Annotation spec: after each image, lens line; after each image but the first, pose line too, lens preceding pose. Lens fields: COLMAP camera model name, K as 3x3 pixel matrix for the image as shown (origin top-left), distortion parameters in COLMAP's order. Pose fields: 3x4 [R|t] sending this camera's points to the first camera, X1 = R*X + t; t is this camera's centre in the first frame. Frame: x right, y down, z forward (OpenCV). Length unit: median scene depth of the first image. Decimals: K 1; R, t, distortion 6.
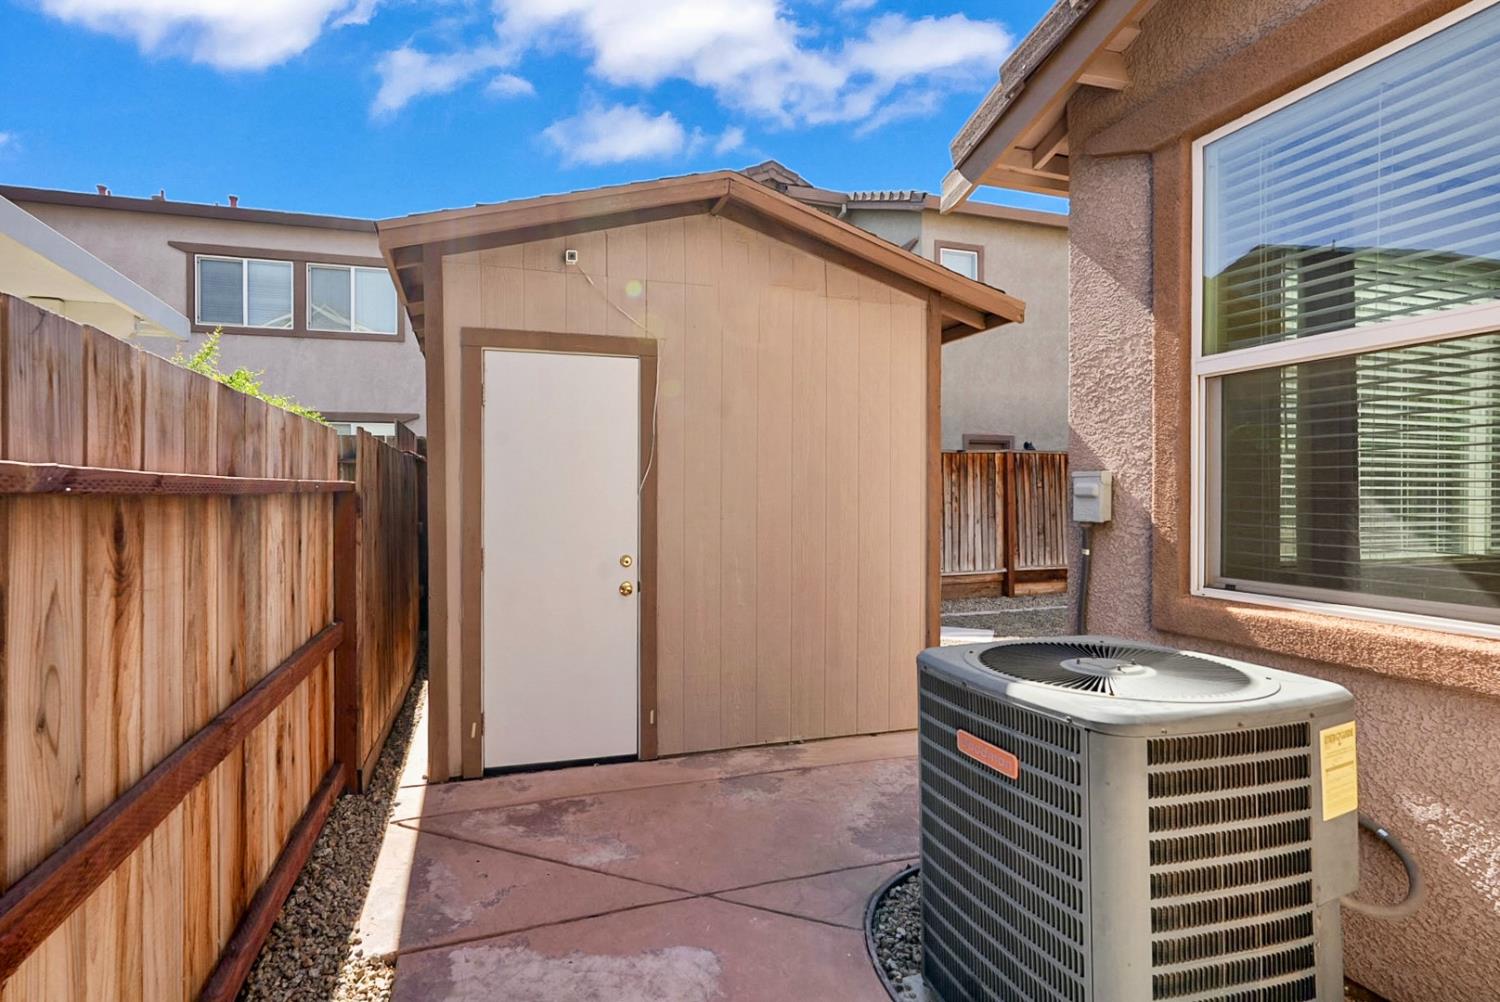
lens RADIAL K [[685.7, 0, 684.4], [0, 685.7, 495.7], [0, 0, 1]] dist [-0.002433, -0.000005]
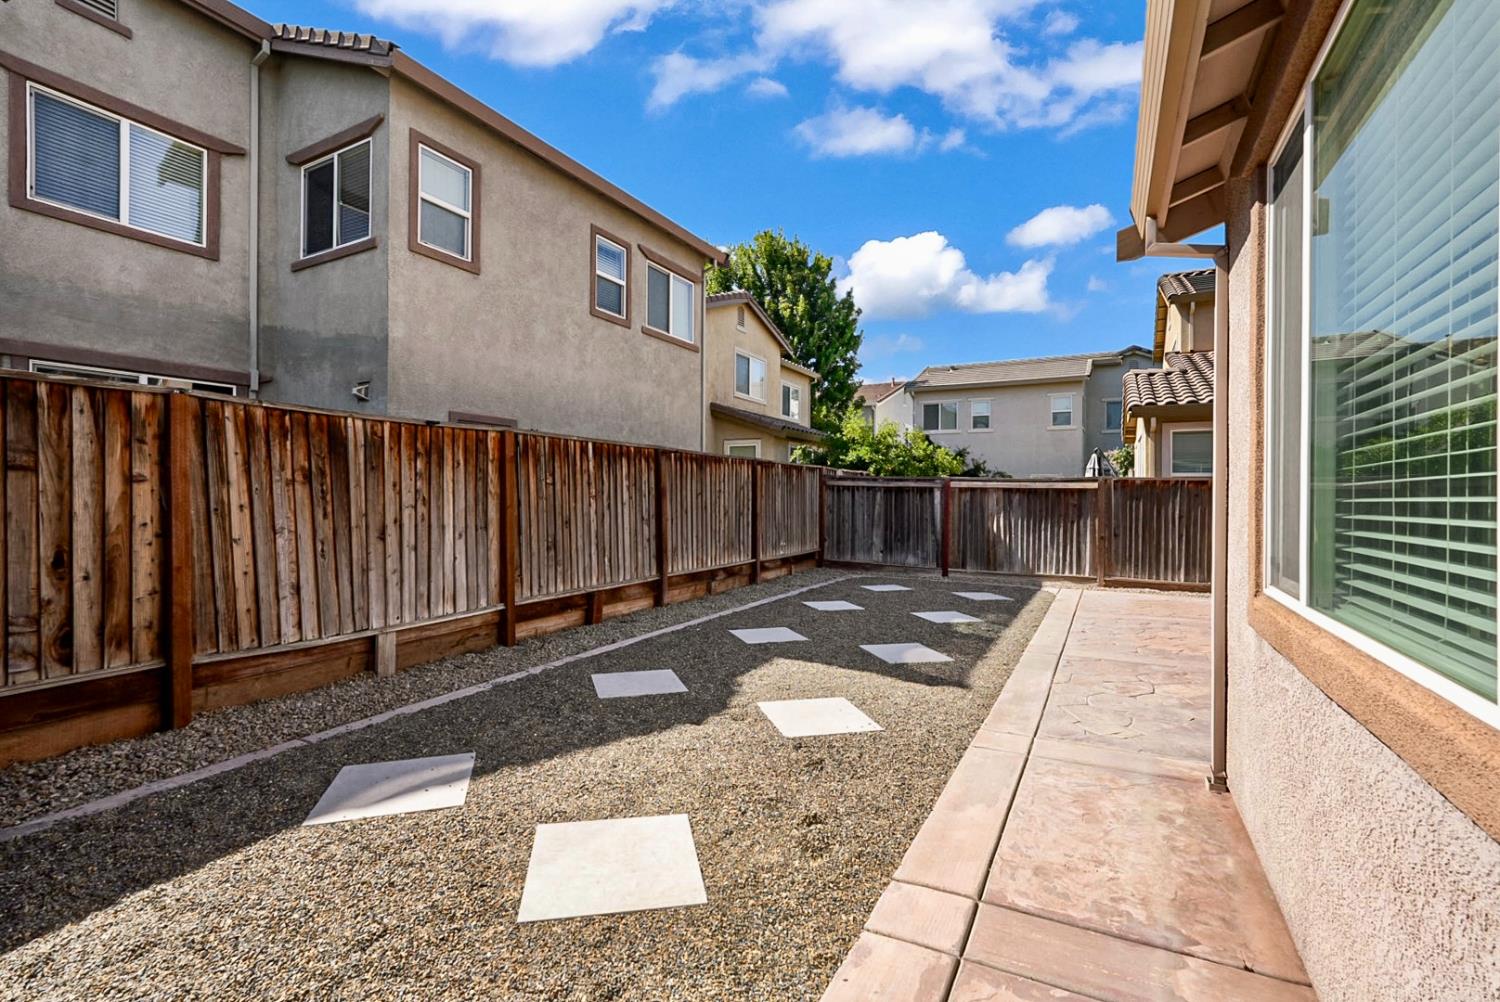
lens RADIAL K [[654.0, 0, 762.3], [0, 654.0, 499.1], [0, 0, 1]] dist [-0.019093, 0.000671]
pose [[0.694065, 0.001330, 0.719911, 0.184074], [-0.002876, 0.999995, 0.000925, 0.002082], [-0.719907, -0.002713, 0.694066, 0.371253]]
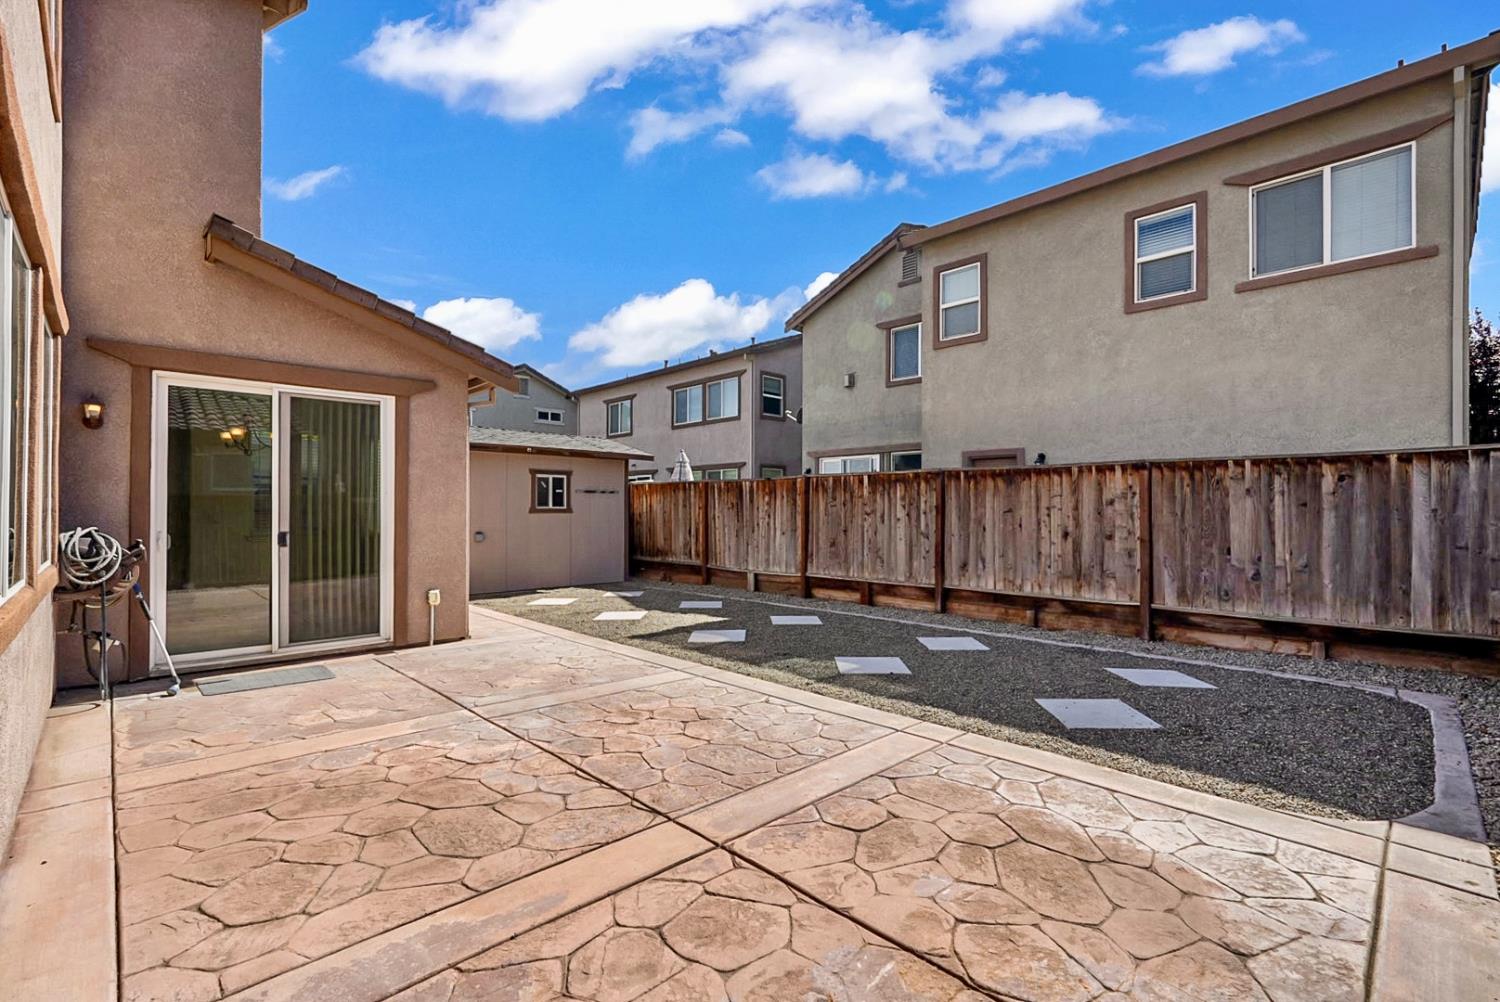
lens RADIAL K [[665.5, 0, 738.1], [0, 665.5, 502.1], [0, 0, 1]] dist [0.000053, 0.000536]
pose [[0.472268, -0.010017, -0.881398, 1.442898], [-0.004771, 0.999892, -0.013919, -0.002565], [0.881442, 0.010779, 0.472169, 0.342289]]
